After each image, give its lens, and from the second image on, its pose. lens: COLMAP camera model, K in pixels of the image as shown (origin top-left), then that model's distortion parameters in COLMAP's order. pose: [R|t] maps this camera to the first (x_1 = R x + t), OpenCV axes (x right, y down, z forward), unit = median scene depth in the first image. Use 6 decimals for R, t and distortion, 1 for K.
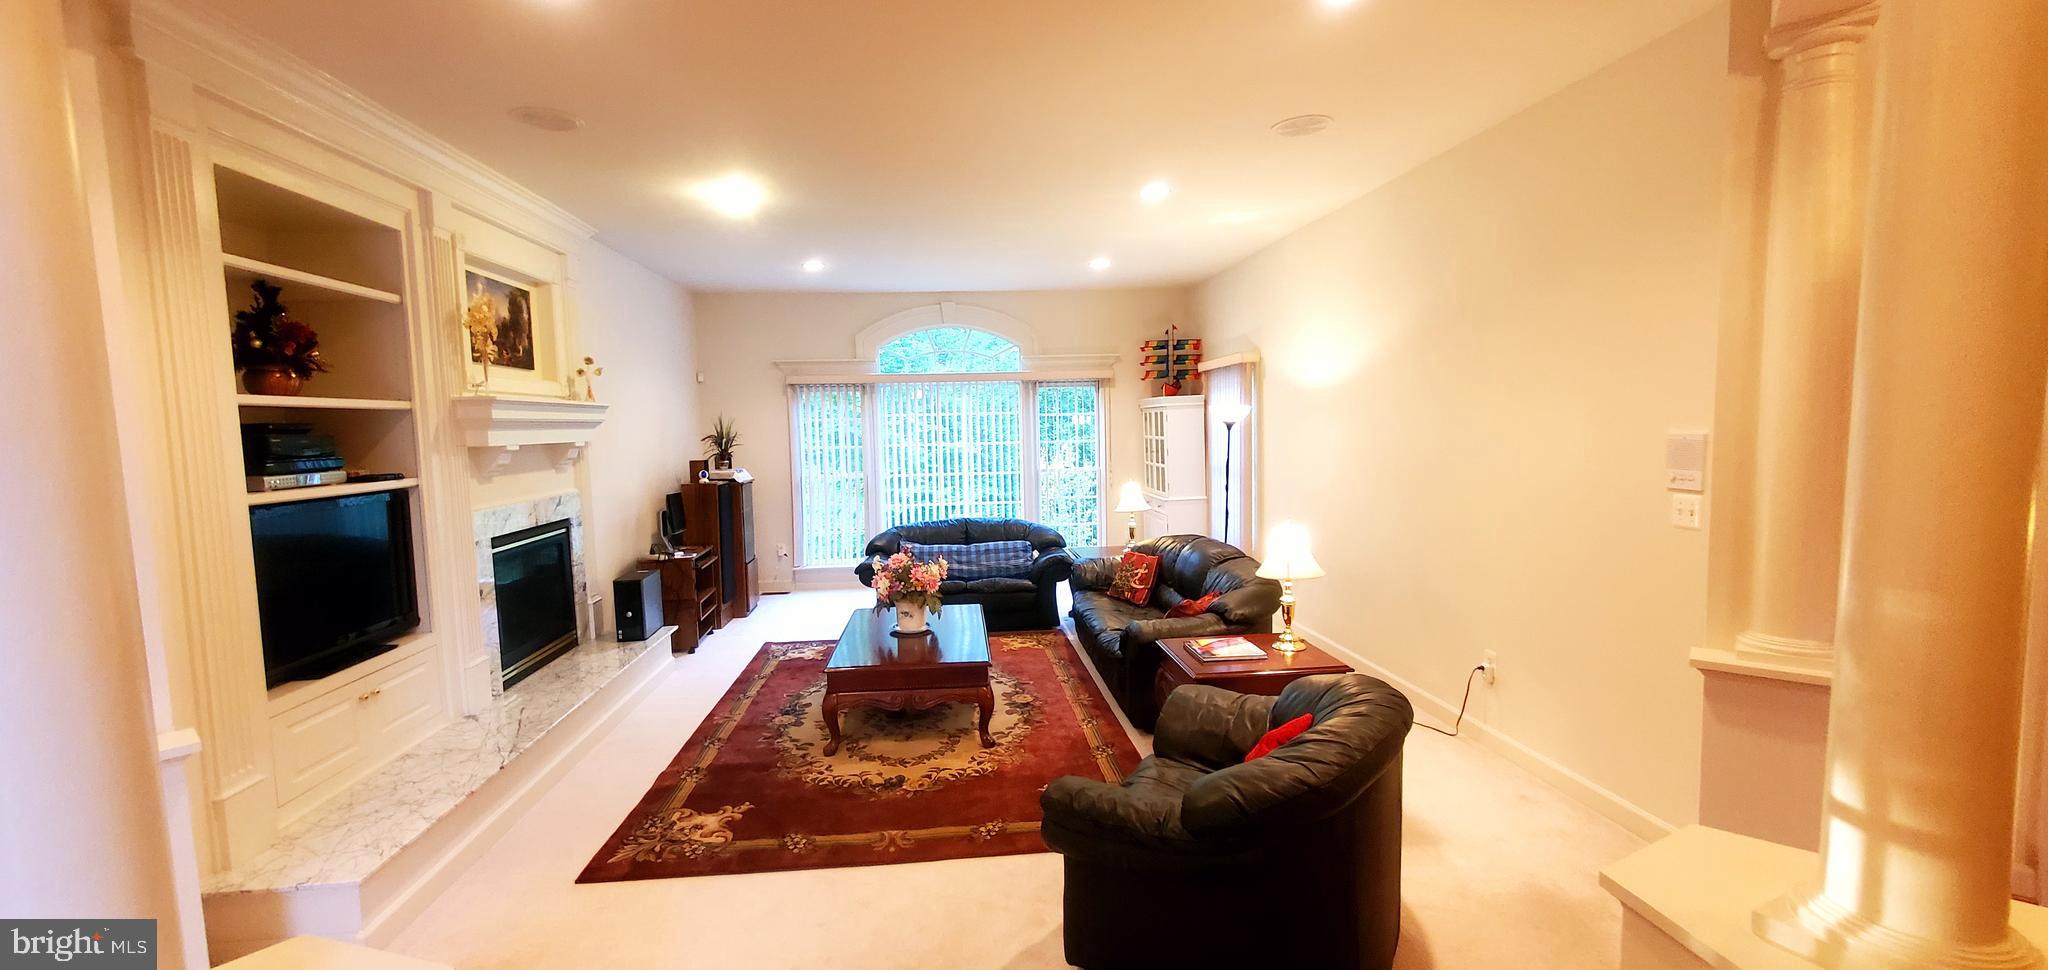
lens RADIAL K [[818.3, 0, 1006.4], [0, 818.3, 485.4], [0, 0, 1]] dist [0.007155, -0.001024]
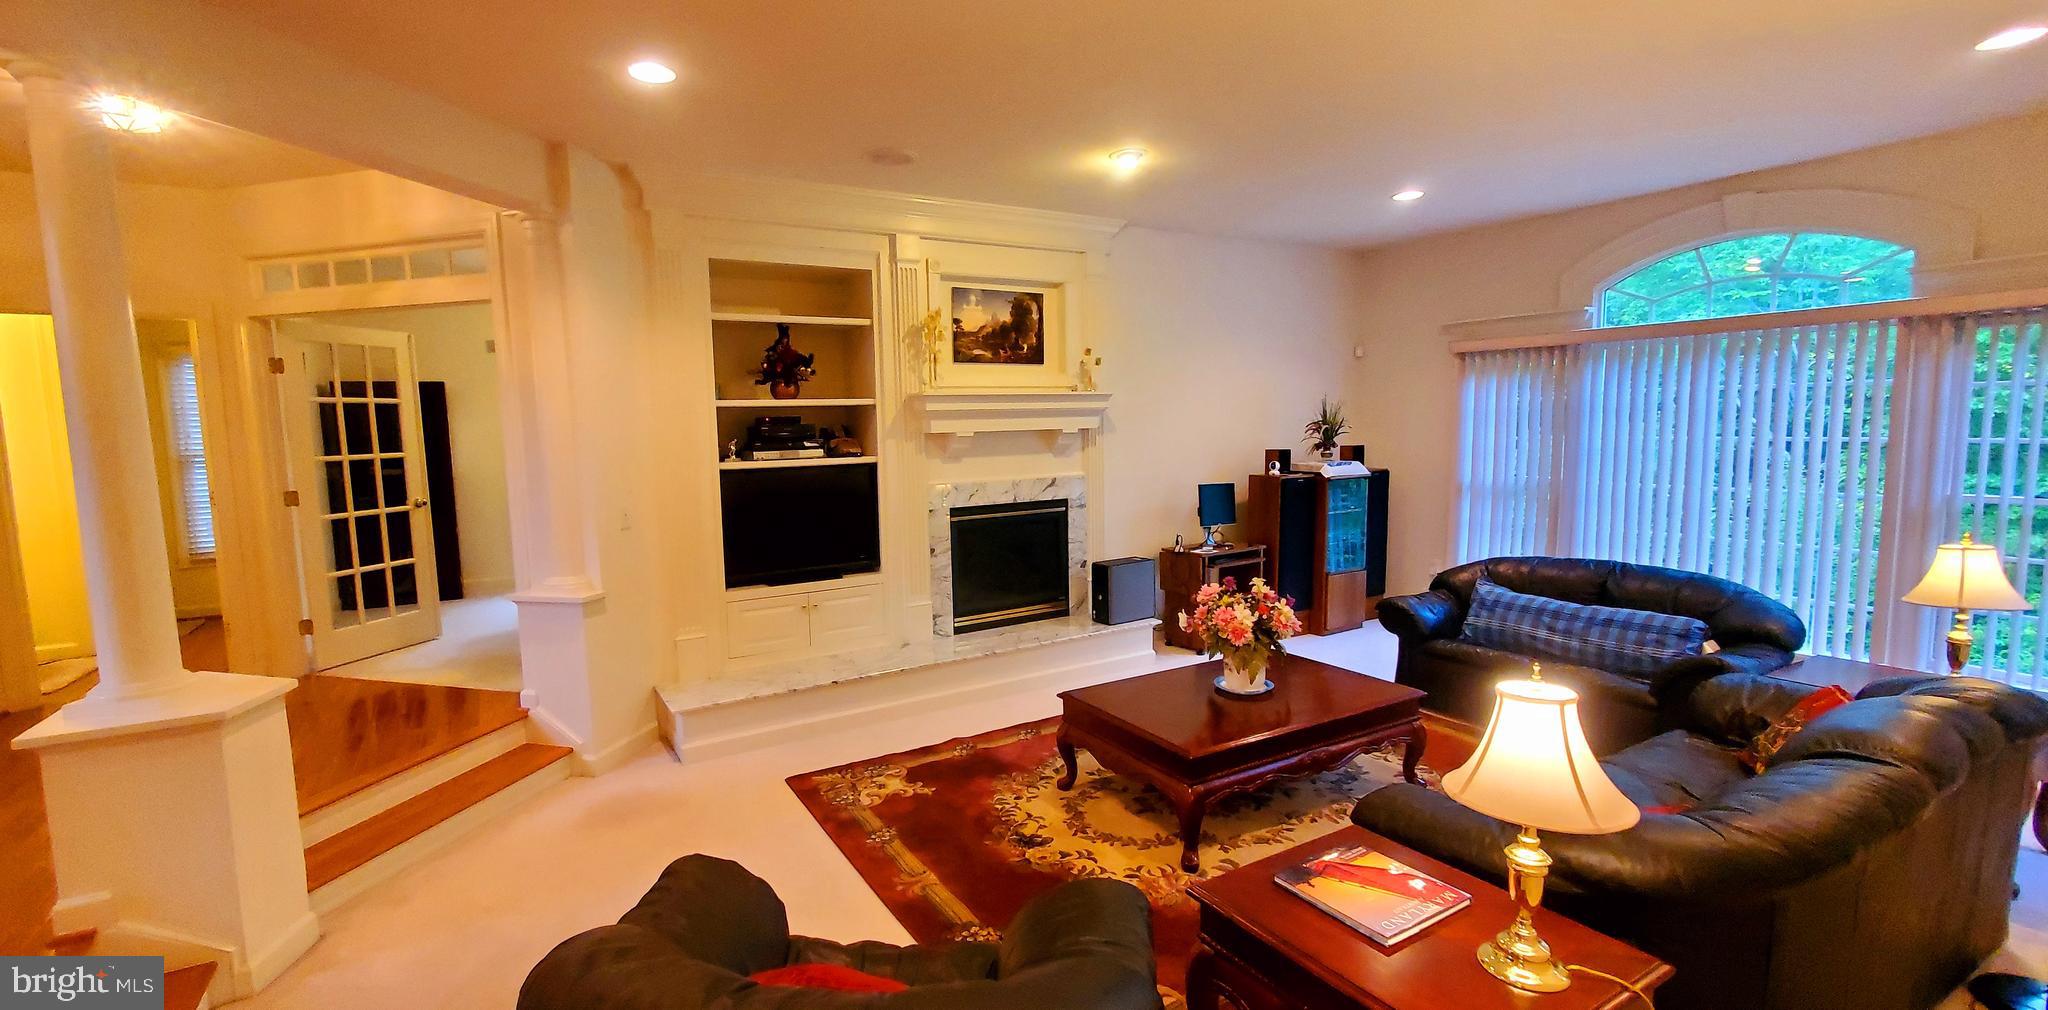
lens RADIAL K [[844.0, 0, 969.4], [0, 844.0, 510.8], [0, 0, 1]] dist [0.002595, -0.000873]
pose [[0.412323, 0.107387, -0.904687, 0.498455], [-0.054770, 0.994154, 0.093045, -0.048043], [0.909390, 0.011185, 0.415794, 0.478376]]
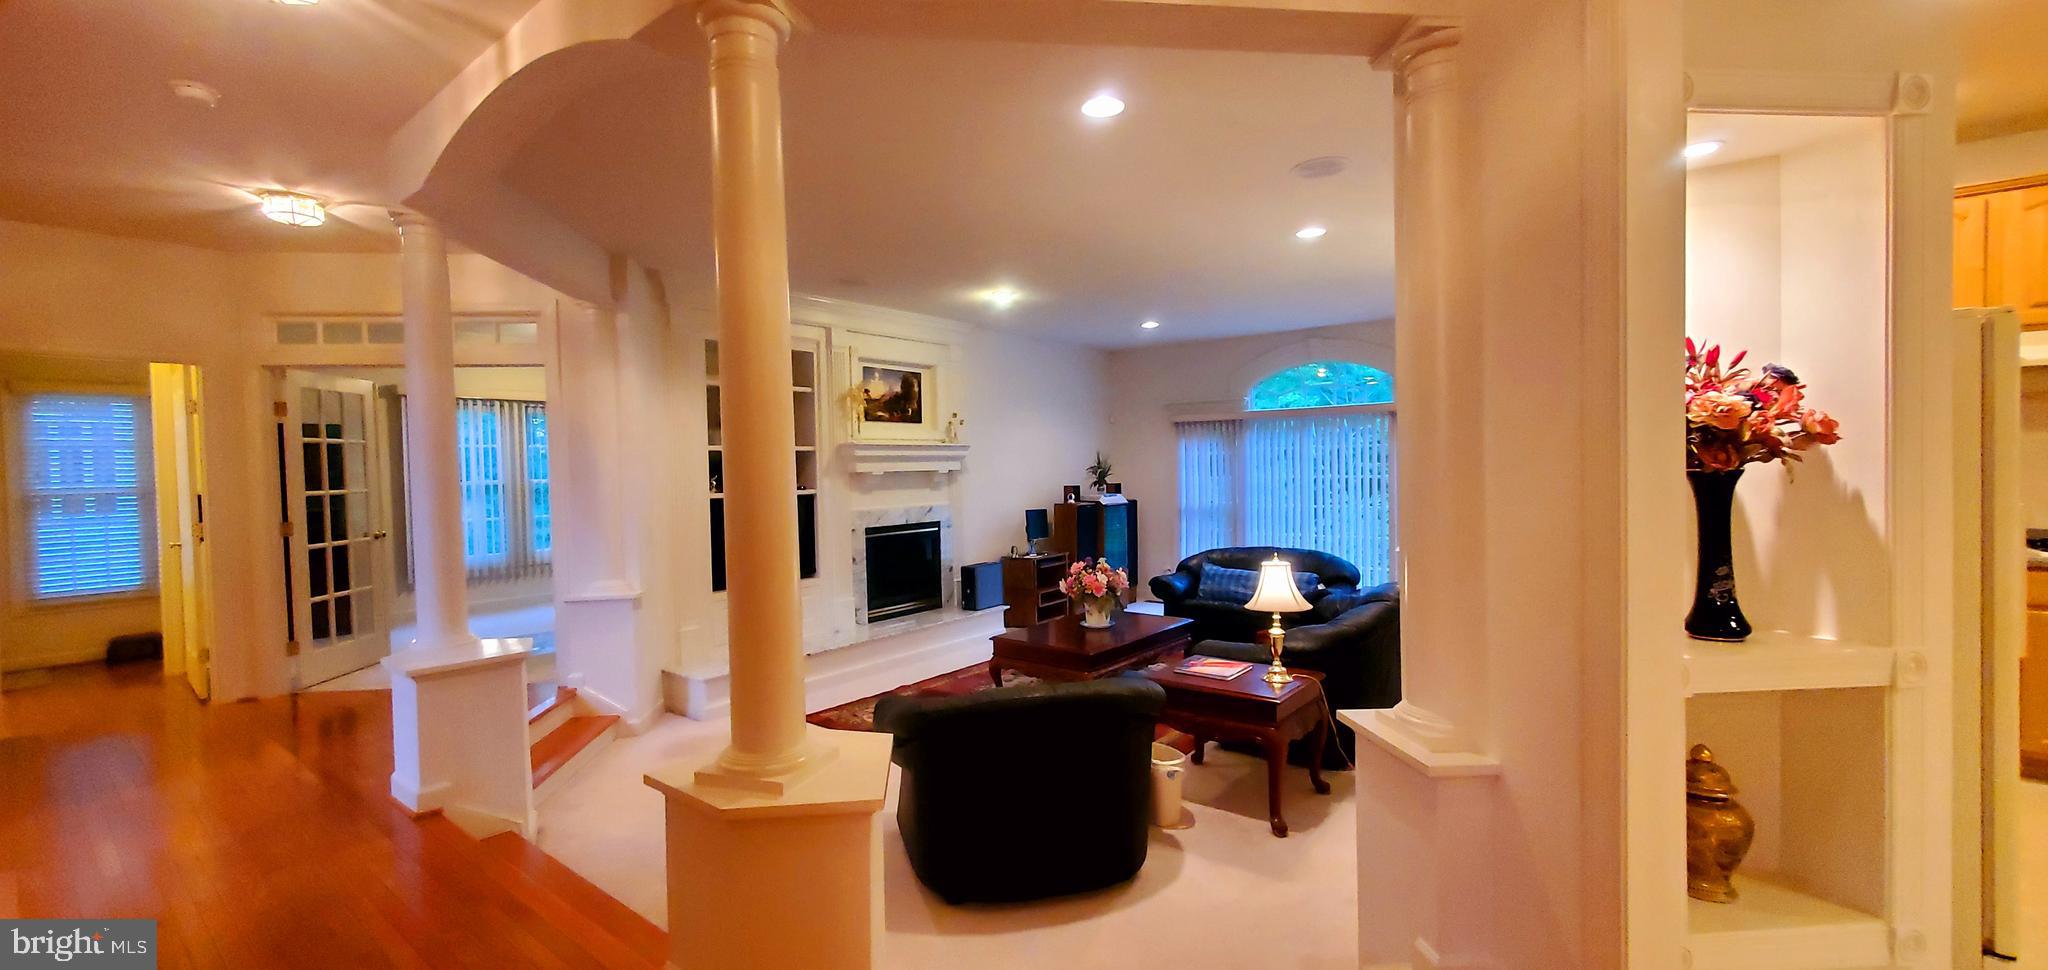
lens RADIAL K [[818.3, 0, 1010.1], [0, 818.3, 489.3], [0, 0, 1]] dist [0.007155, -0.001024]
pose [[0.719527, 0.028860, -0.693864, 0.683806], [-0.050071, 0.998692, -0.010383, -0.010473], [0.692657, 0.042213, 0.720031, 0.014579]]
